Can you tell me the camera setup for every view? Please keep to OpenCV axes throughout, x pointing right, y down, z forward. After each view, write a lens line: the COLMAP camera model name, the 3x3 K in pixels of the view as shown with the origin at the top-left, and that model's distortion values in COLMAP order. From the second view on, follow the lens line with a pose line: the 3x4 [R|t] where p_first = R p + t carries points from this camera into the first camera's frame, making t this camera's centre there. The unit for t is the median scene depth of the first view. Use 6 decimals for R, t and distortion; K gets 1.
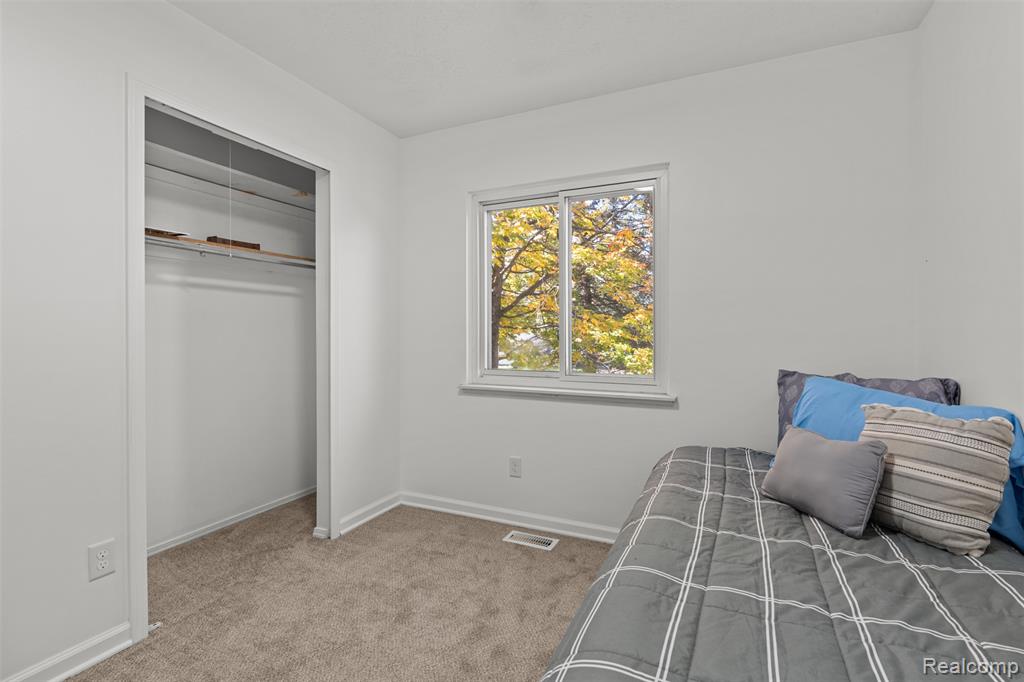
lens RADIAL K [[468.9, 0, 516.0], [0, 468.9, 330.6], [0, 0, 1]] dist [-0.002768, 0.000255]
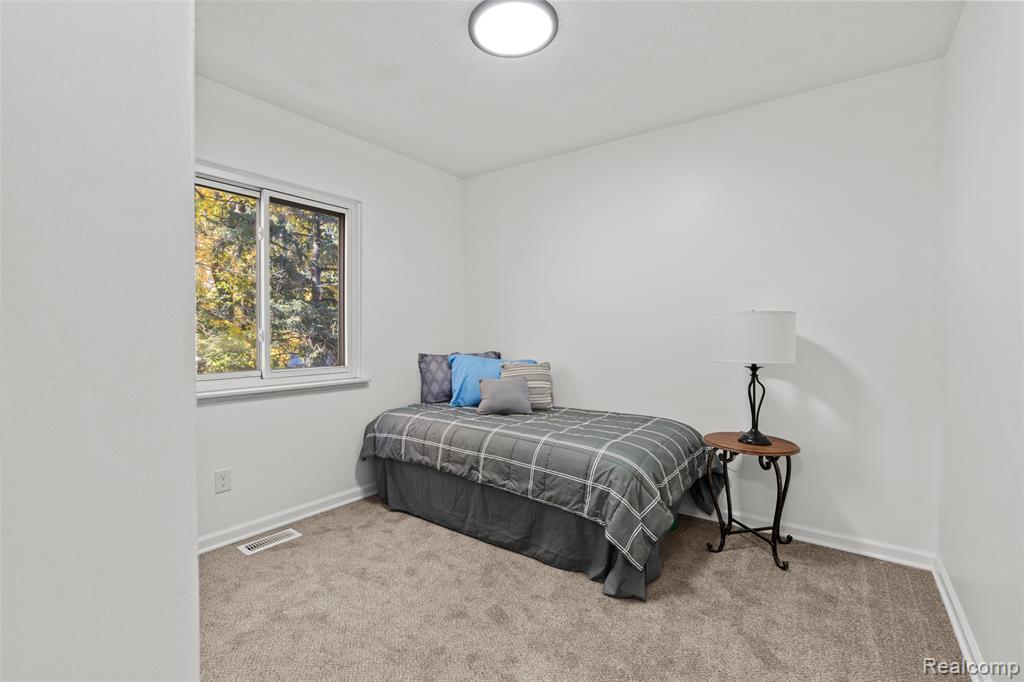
lens RADIAL K [[468.9, 0, 516.0], [0, 468.9, 330.6], [0, 0, 1]] dist [-0.002768, 0.000255]
pose [[0.184928, 0.003698, 0.982745, -0.885377], [-0.000095, 0.999993, -0.003745, 0.009022], [-0.982752, 0.000600, 0.184927, 0.328771]]
